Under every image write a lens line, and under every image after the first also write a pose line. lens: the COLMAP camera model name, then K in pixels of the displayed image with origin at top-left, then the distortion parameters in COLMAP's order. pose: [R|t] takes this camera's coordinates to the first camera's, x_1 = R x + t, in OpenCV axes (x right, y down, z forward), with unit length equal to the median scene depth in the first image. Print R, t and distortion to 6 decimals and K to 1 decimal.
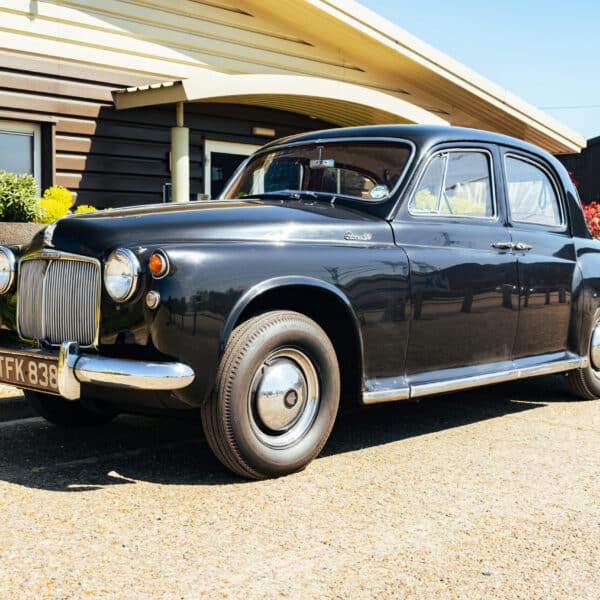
lens RADIAL K [[956.1, 0, 300.8], [0, 956.1, 315.3], [0, 0, 1]] dist [-0.010097, 0.044308]
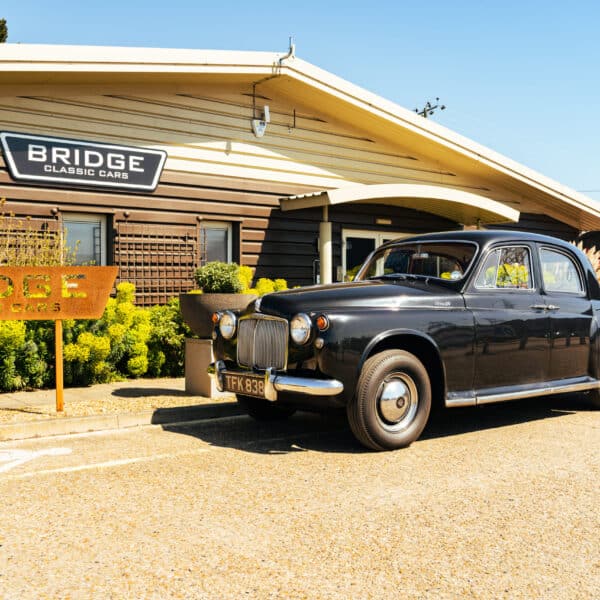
lens RADIAL K [[742.4, 0, 300.0], [0, 742.4, 300.0], [0, 0, 1]] dist [-0.039626, 0.008645]
pose [[0.988505, -0.008094, -0.150973, 0.012099], [-0.002469, 0.997568, -0.069649, -0.000400], [0.151170, 0.069221, 0.986081, -0.286267]]
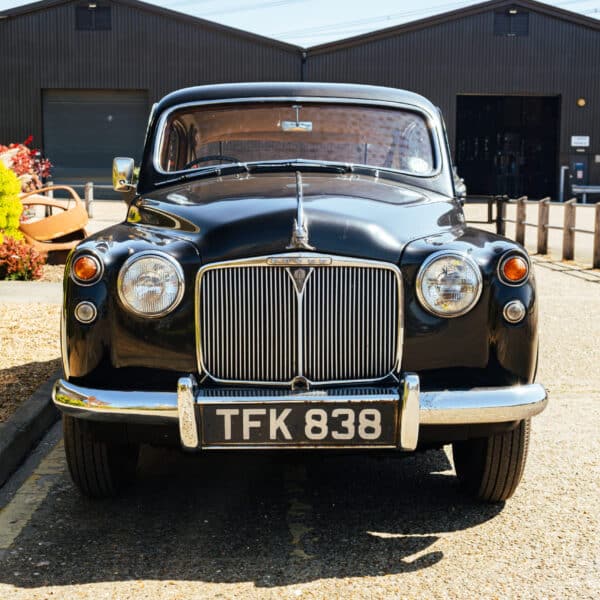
lens RADIAL K [[1044.1, 0, 300.0], [0, 1044.1, 300.0], [0, 0, 1]] dist [0.031767, 0.089891]
pose [[0.713742, -0.086708, 0.695021, -0.773185], [0.055782, 0.996193, 0.066996, -0.081713], [-0.698184, -0.009048, 0.715862, 0.408542]]
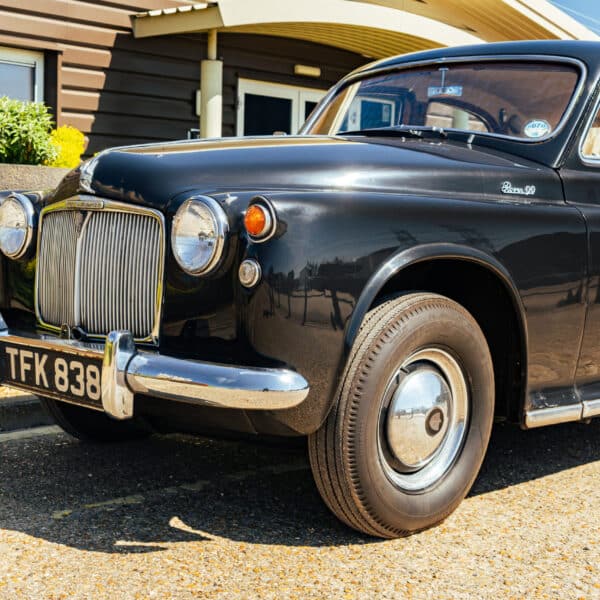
lens RADIAL K [[1064.4, 0, 300.0], [0, 1064.4, 300.0], [0, 0, 1]] dist [-0.010877, -0.022975]
pose [[0.999664, 0.023100, -0.011792, -0.093274], [-0.022975, 0.999679, 0.010656, -0.005583], [0.012035, -0.010382, 0.999874, 0.219137]]
